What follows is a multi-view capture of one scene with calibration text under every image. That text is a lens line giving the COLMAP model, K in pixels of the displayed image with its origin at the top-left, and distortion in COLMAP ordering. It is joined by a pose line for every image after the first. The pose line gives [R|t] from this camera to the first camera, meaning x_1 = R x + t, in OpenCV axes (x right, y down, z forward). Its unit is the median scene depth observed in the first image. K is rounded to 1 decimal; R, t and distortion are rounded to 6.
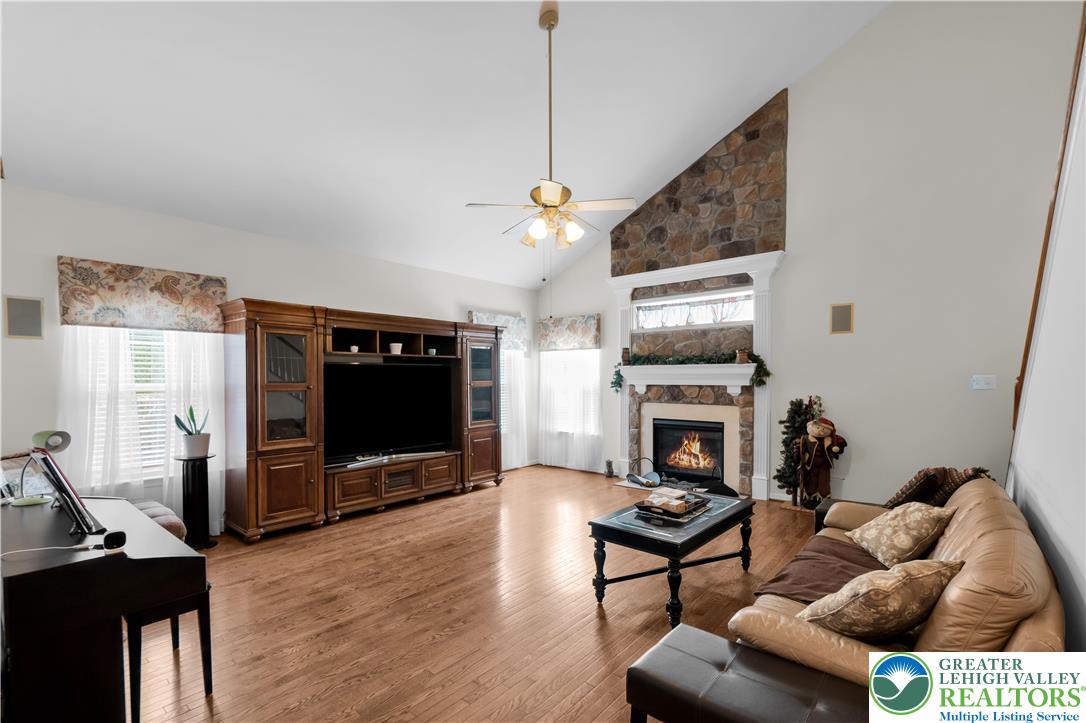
lens RADIAL K [[480.5, 0, 524.4], [0, 480.5, 381.2], [0, 0, 1]] dist [0.003907, -0.000450]
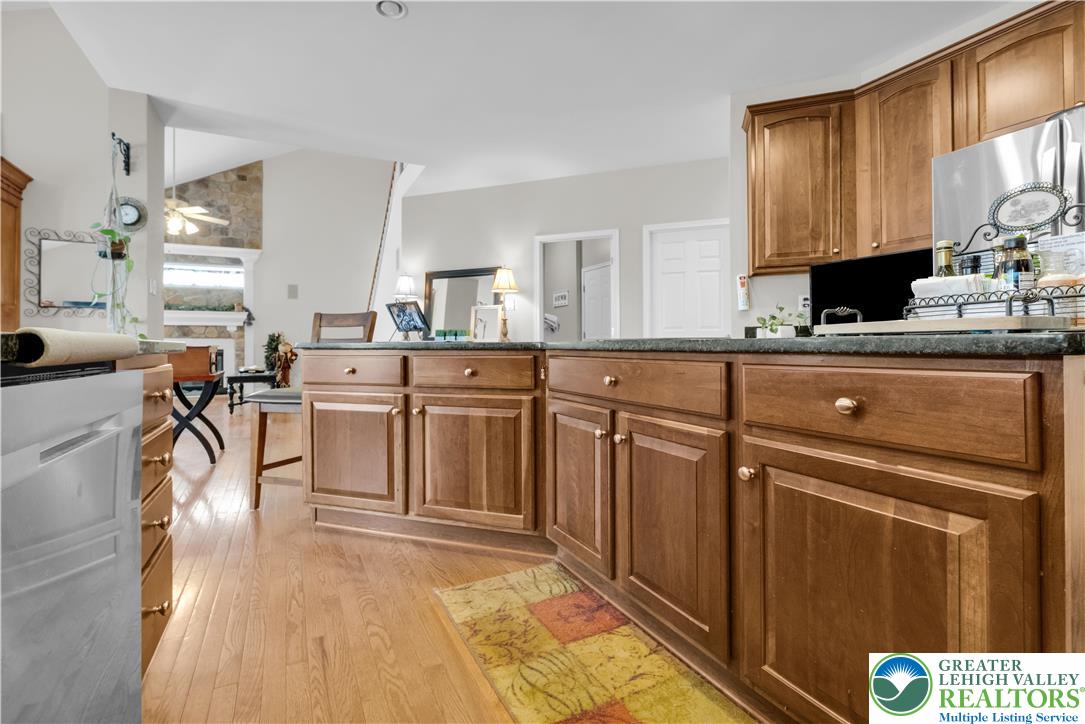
lens RADIAL K [[480.0, 0, 540.3], [0, 480.0, 352.4], [0, 0, 1]] dist [0.003907, -0.000450]
pose [[0.341258, -0.010115, 0.939915, -0.752703], [0.018872, 0.999814, 0.003907, 0.114887], [-0.939780, 0.016405, 0.341385, -0.544865]]
